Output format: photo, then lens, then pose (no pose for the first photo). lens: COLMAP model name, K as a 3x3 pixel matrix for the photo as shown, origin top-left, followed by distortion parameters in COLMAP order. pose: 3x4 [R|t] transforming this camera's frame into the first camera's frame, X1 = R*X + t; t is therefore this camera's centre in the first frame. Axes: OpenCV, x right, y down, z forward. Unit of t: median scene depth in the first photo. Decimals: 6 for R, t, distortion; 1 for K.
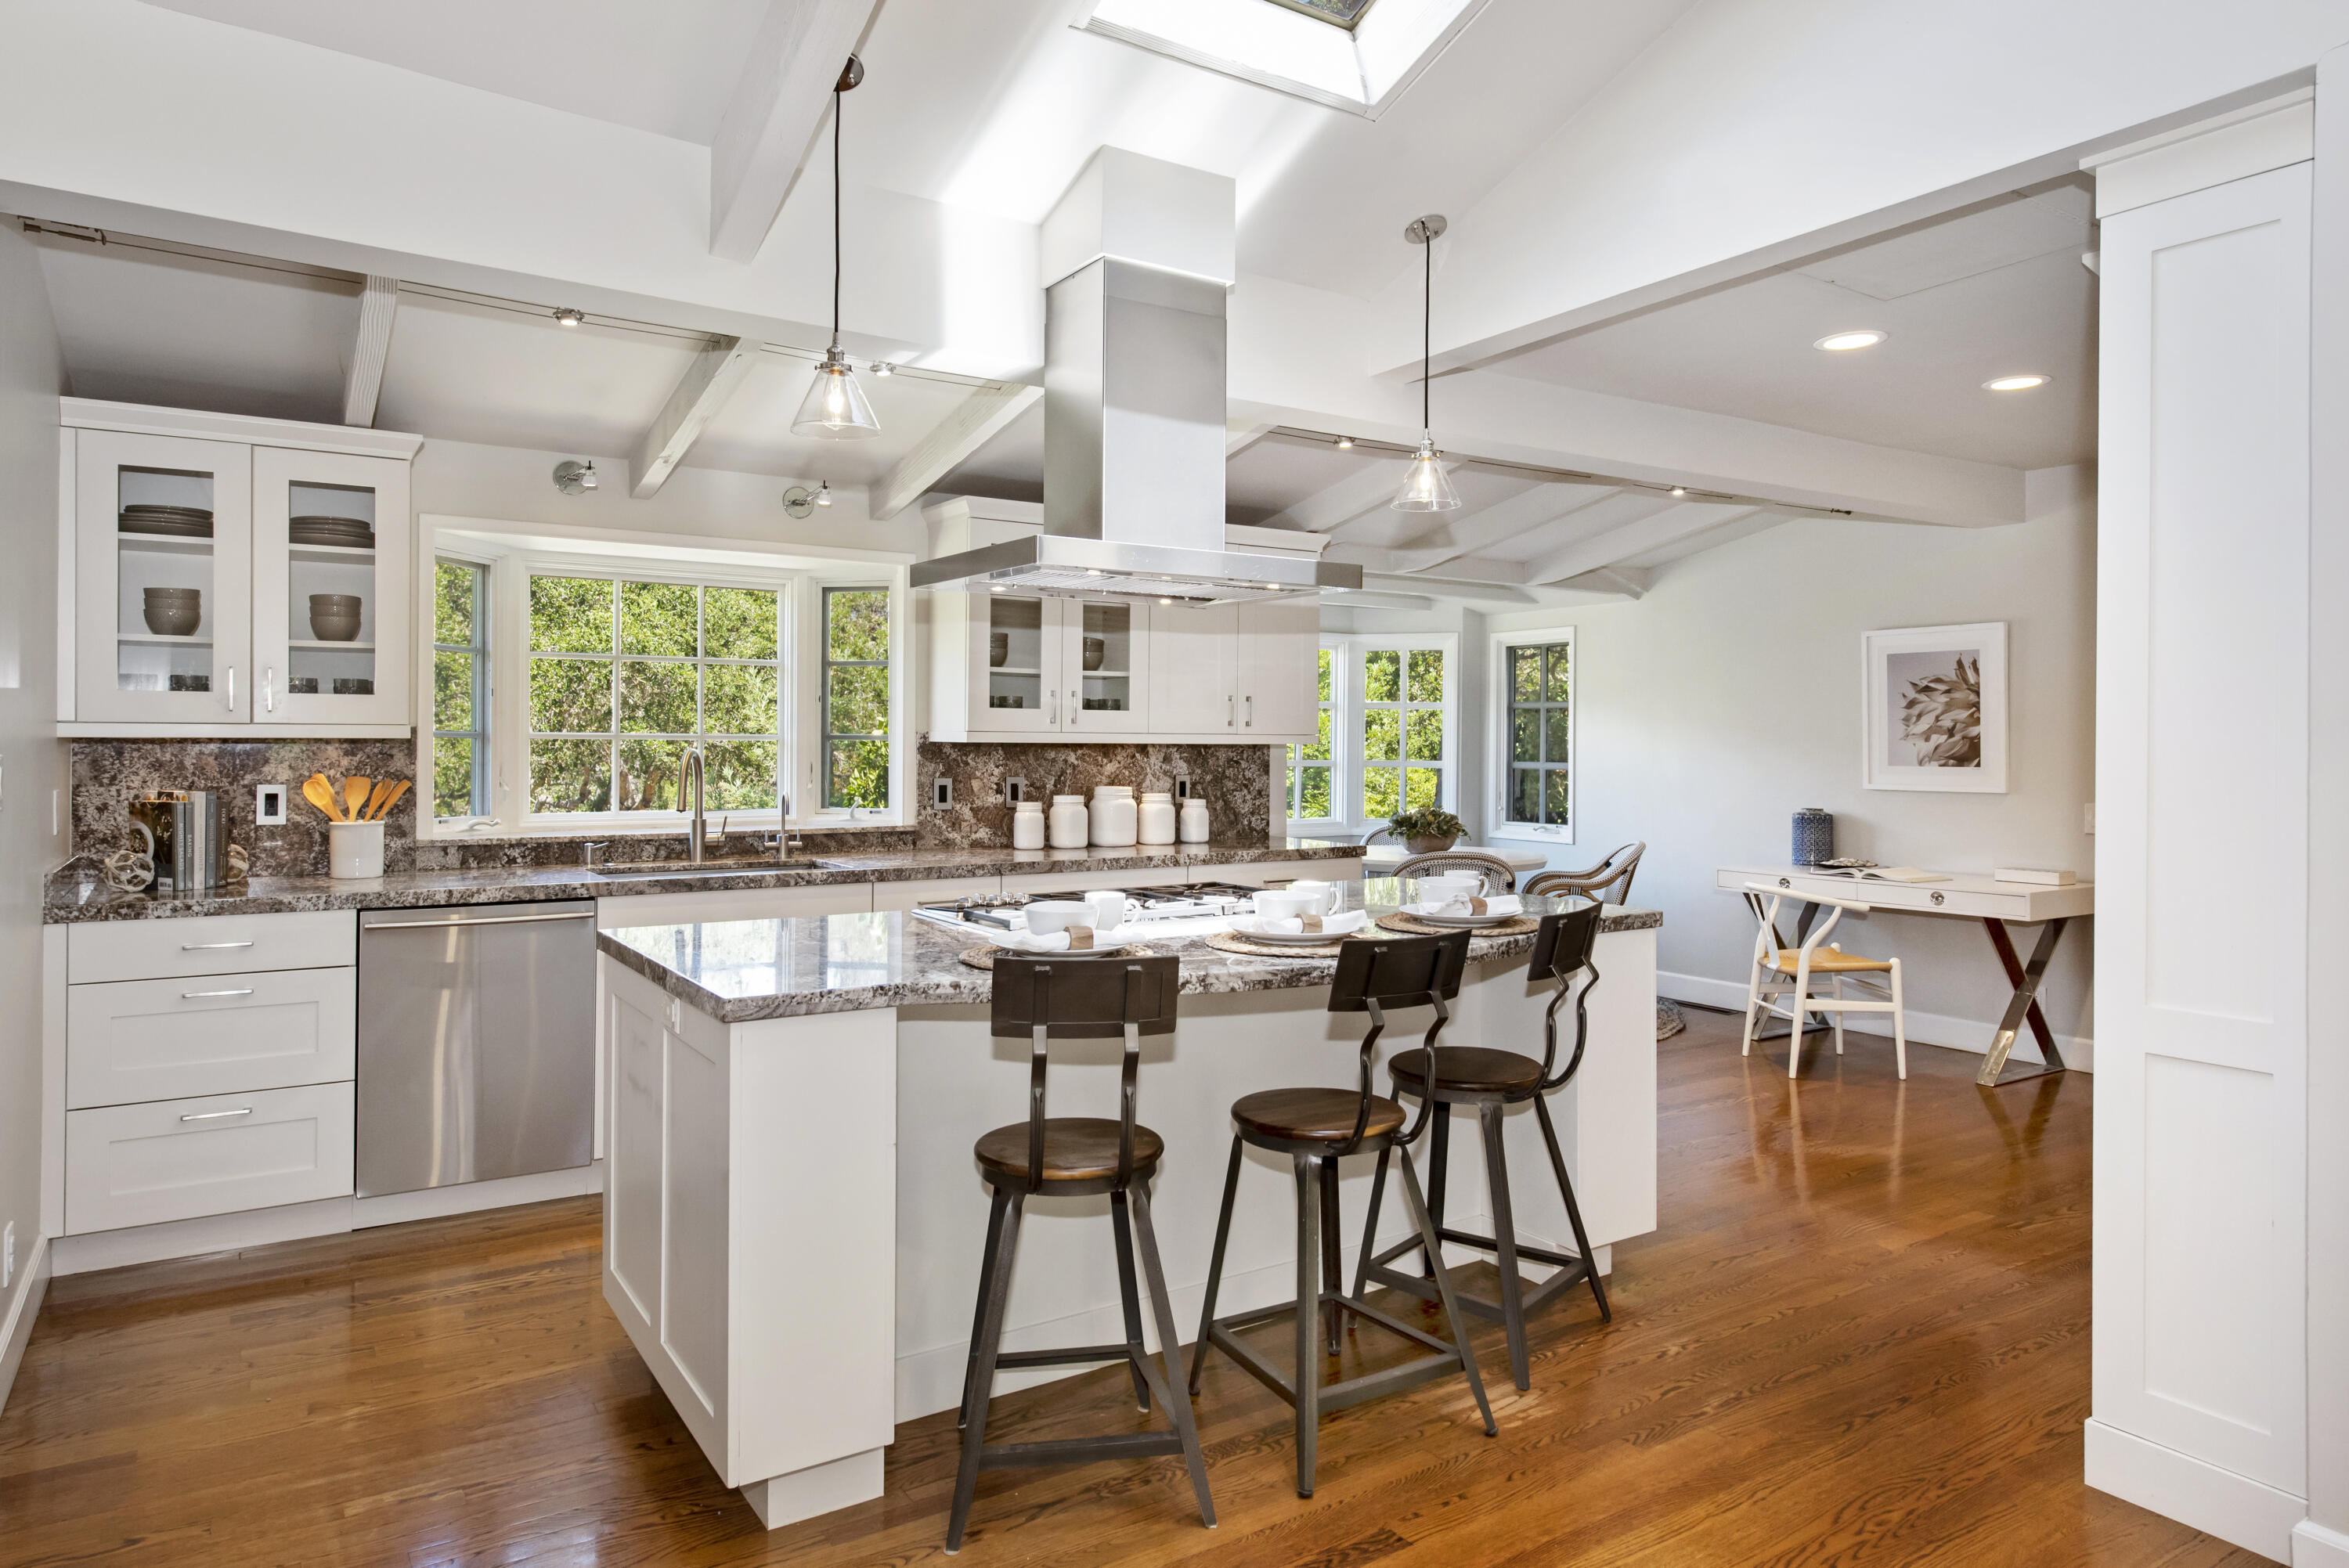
lens RADIAL K [[1349.0, 0, 1171.7], [0, 1349.0, 747.3], [0, 0, 1]] dist [-0.002829, -0.001425]
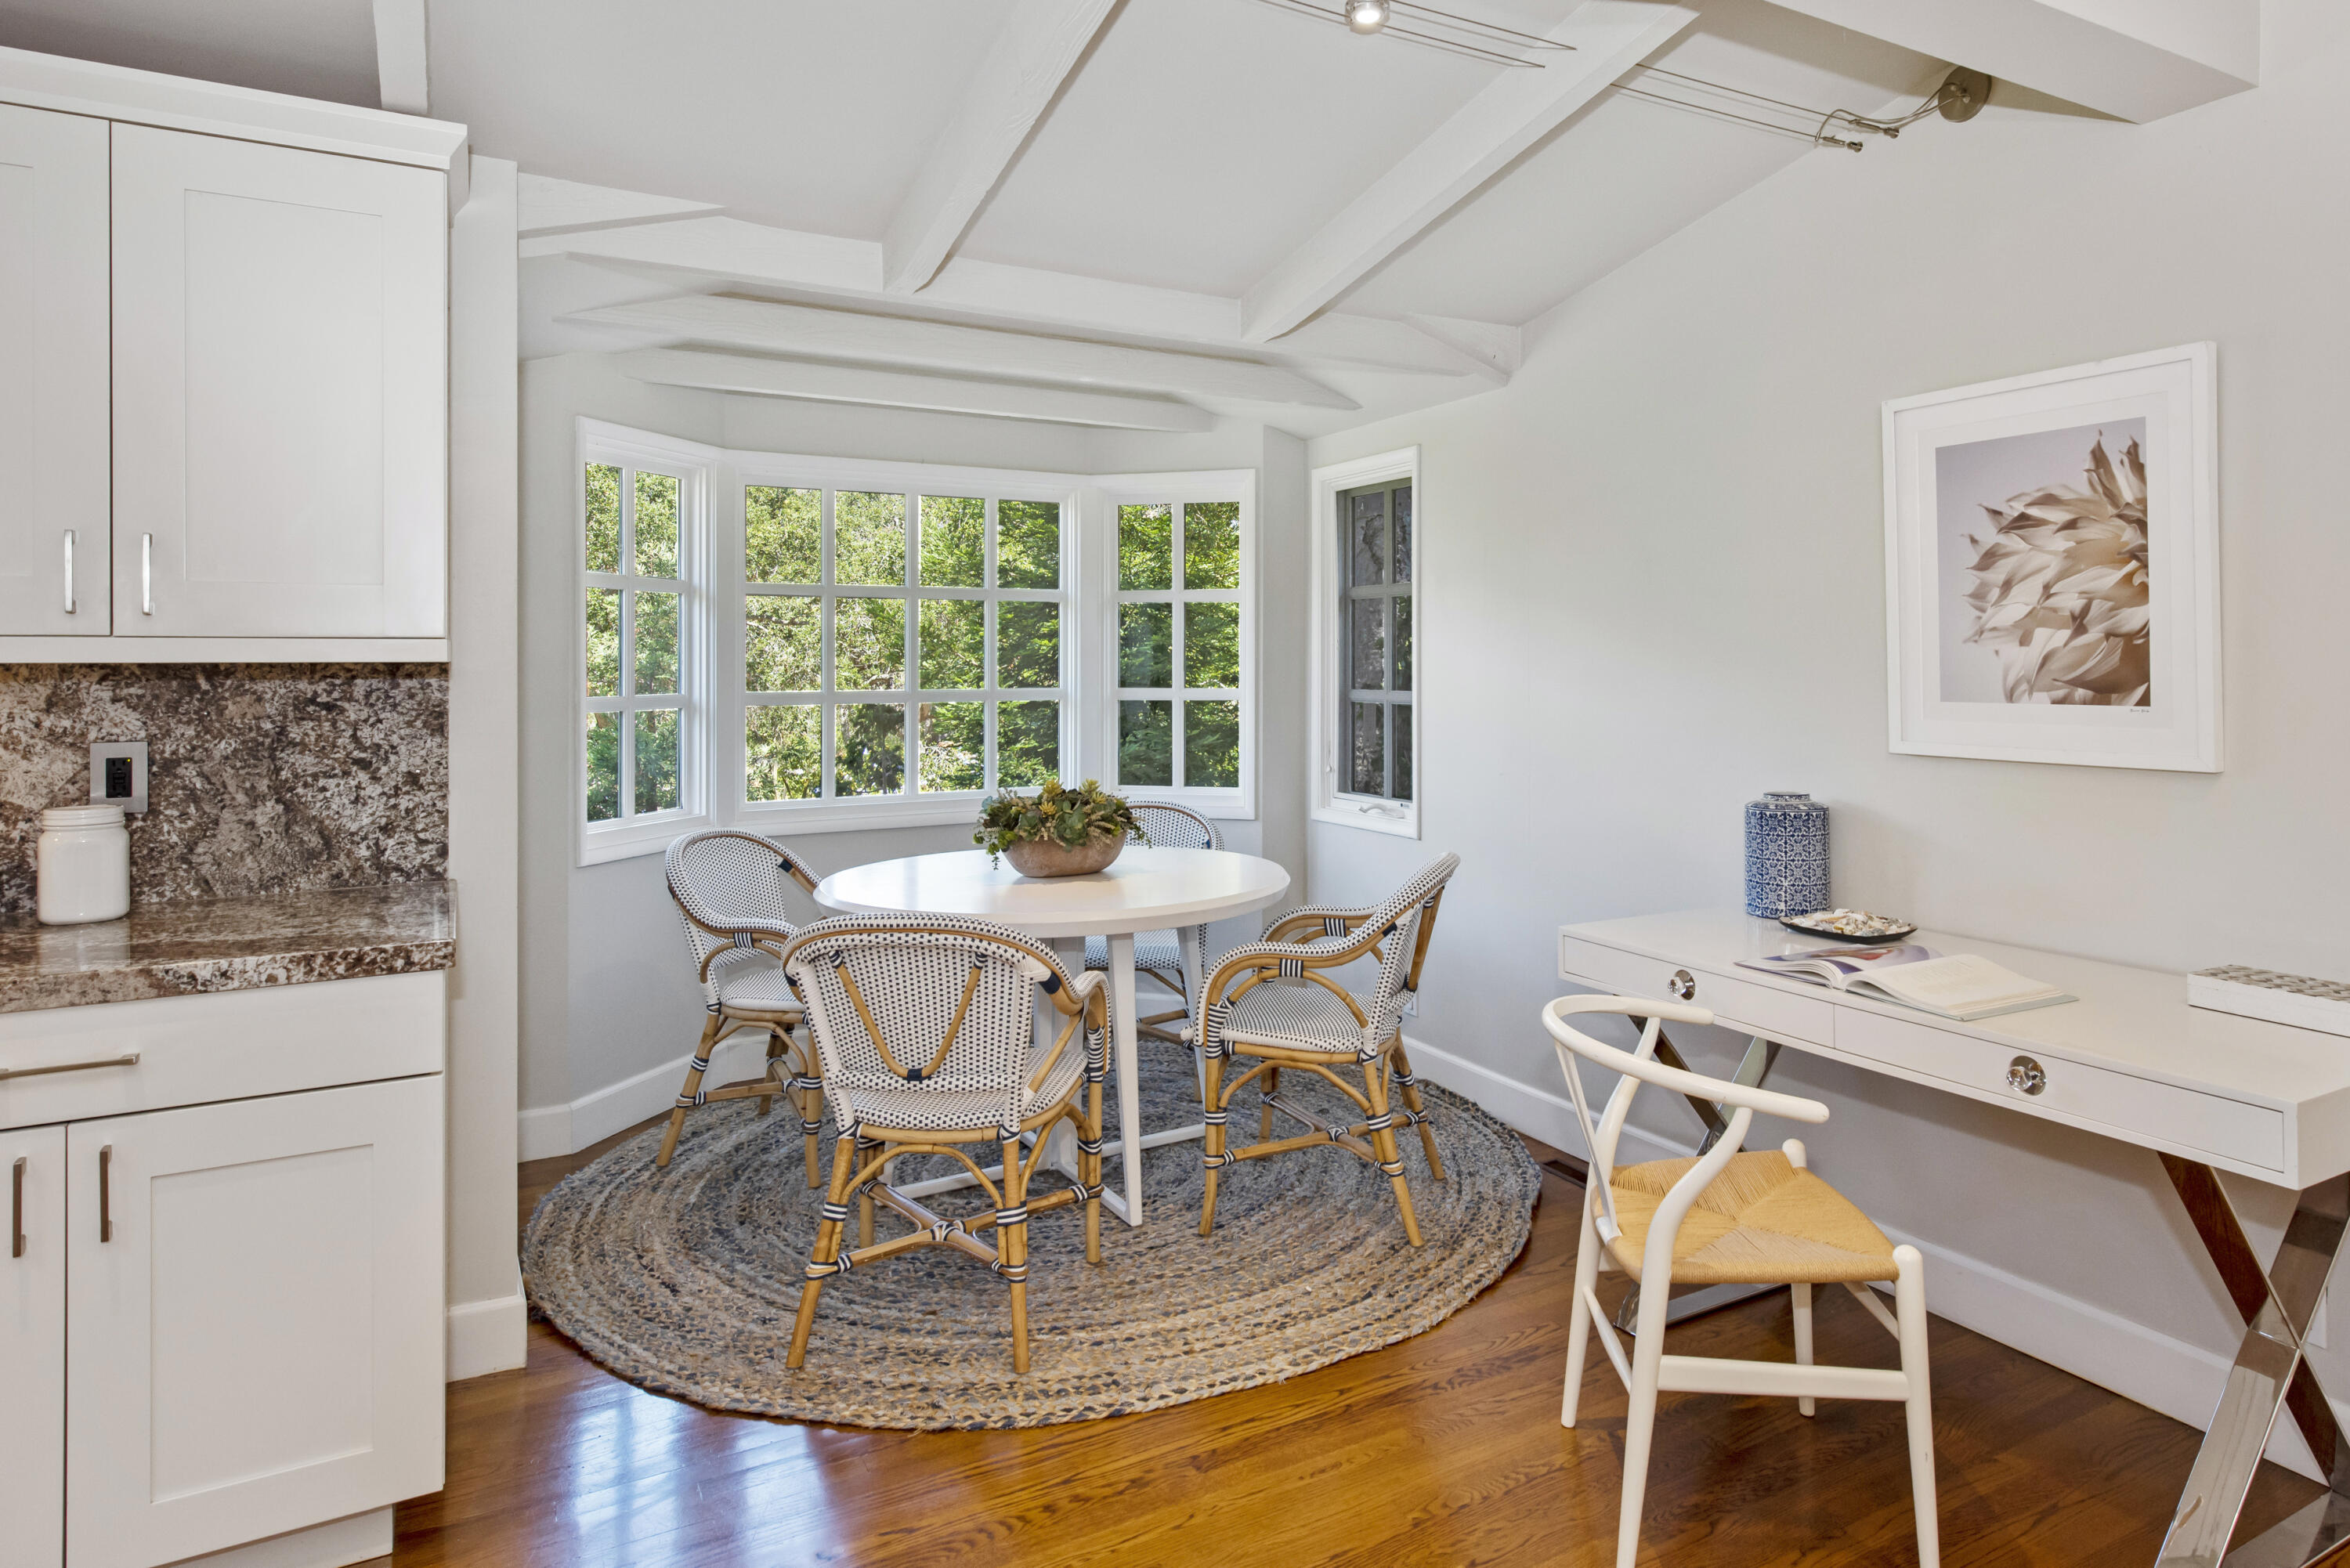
lens RADIAL K [[1392.7, 0, 1283.8], [0, 1392.7, 663.5], [0, 0, 1]] dist [0.002829, 0.001032]
pose [[0.999619, -0.007433, -0.026592, 0.355942], [0.007394, 0.999971, -0.001578, 0.000504], [0.026603, 0.001381, 0.999645, 0.582233]]
